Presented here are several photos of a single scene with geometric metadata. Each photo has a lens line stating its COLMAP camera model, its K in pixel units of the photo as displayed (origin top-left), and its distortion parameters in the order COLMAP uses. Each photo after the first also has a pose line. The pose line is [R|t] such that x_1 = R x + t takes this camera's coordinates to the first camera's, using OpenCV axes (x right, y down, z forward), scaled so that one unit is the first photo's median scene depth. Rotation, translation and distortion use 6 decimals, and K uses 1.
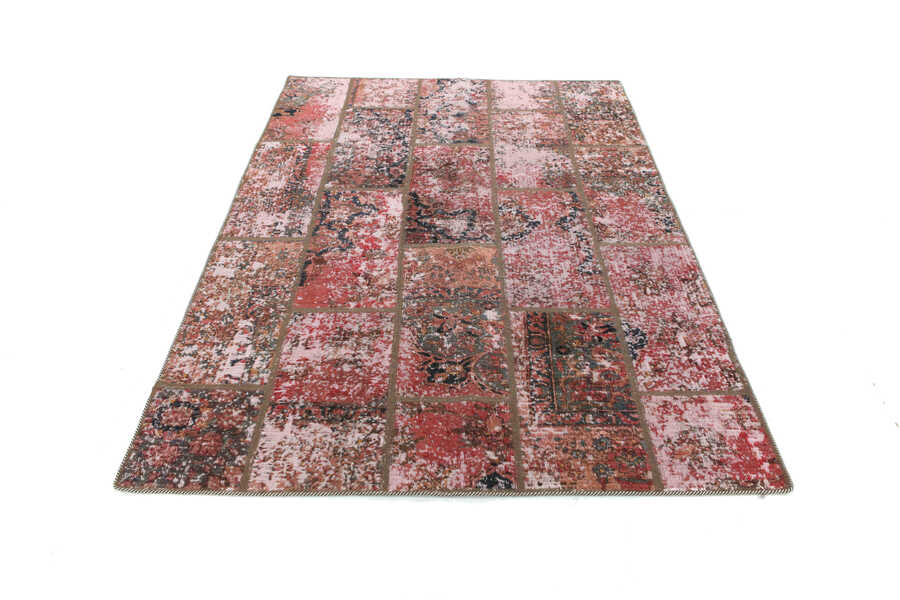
lens RADIAL K [[742.5, 0, 457.6], [0, 742.5, 255.8], [0, 0, 1]] dist [-0.094381, 0.026922]
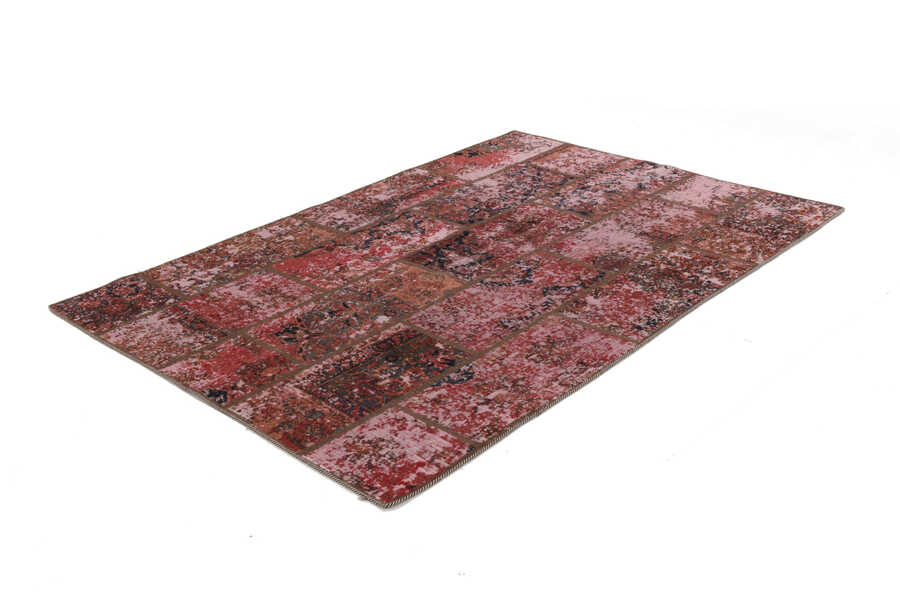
lens RADIAL K [[1030.0, 0, 452.2], [0, 1030.0, 300.9], [0, 0, 1]] dist [-0.027413, 0.000000]
pose [[0.720591, 0.268996, -0.639053, 0.931303], [-0.378895, 0.924658, -0.038023, 0.067490], [0.580678, 0.269533, 0.768222, -0.037247]]
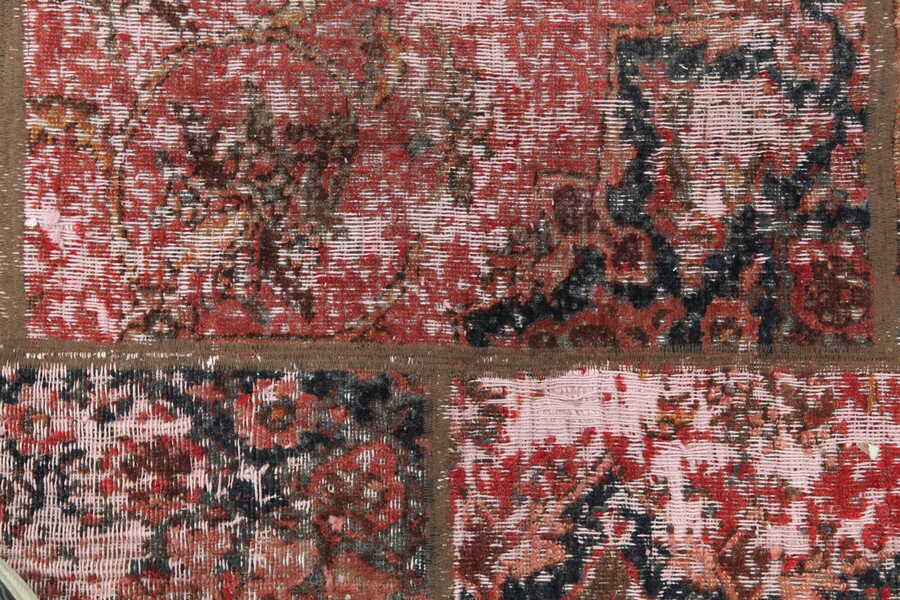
lens RADIAL K [[1356.7, 0, 450.4], [0, 1356.7, 299.8], [0, 0, 1]] dist [0.016378, 0.000000]
pose [[0.007170, -0.999950, -0.006934, -0.056056], [0.621006, -0.000983, 0.783805, -0.450431], [-0.783773, -0.009926, 0.620968, 0.865604]]
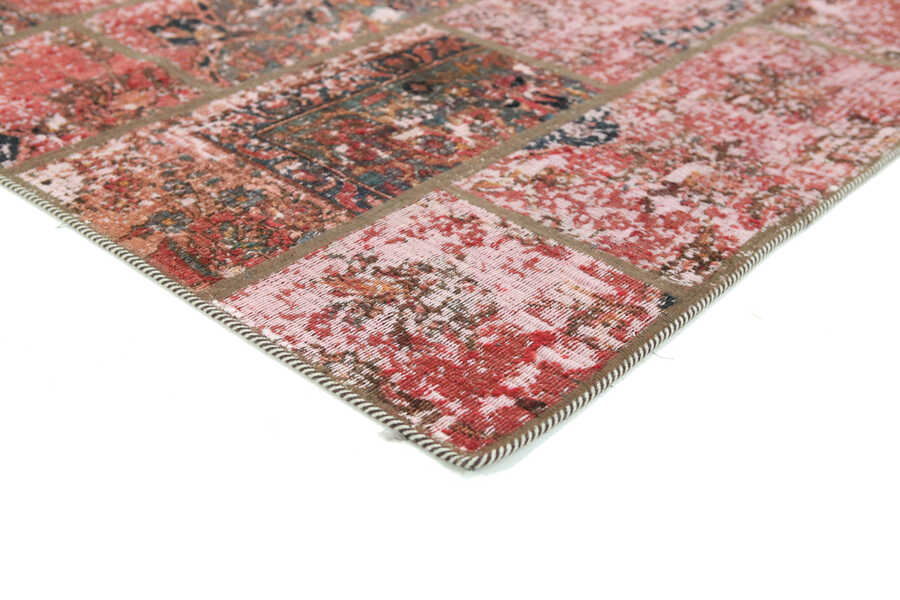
lens RADIAL K [[1152.7, 0, 451.7], [0, 1152.7, 299.7], [0, 0, 1]] dist [-0.012285, 0.000000]
pose [[0.751412, 0.386754, -0.534603, 0.492461], [-0.423539, 0.903976, 0.058667, 0.167233], [0.505958, 0.182342, 0.843064, 0.403417]]
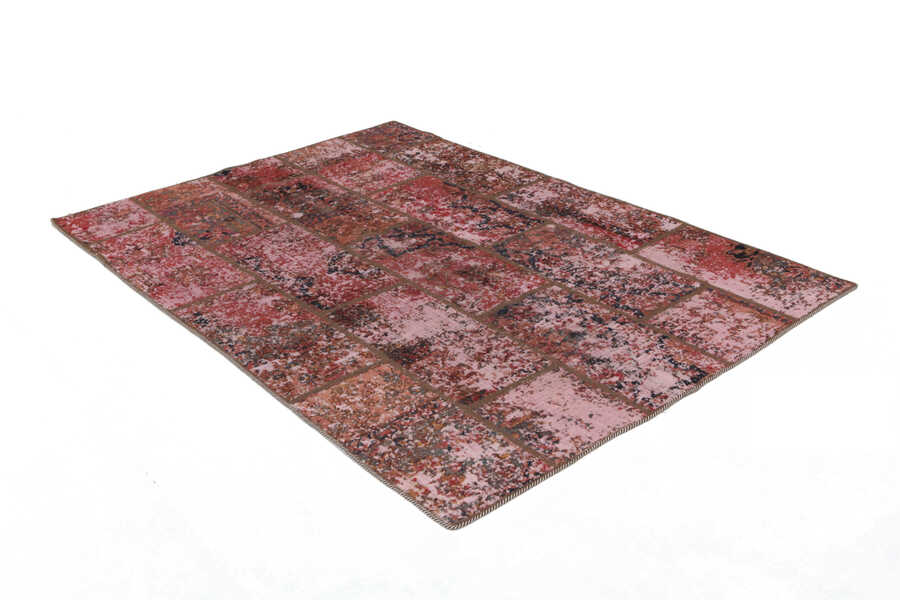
lens RADIAL K [[996.6, 0, 443.8], [0, 996.6, 302.6], [0, 0, 1]] dist [-0.057857, 0.000000]
pose [[-0.770299, 0.316413, -0.553644, 0.747856], [-0.362904, 0.496385, 0.788608, -1.131005], [0.524346, 0.808384, -0.267537, 1.545618]]
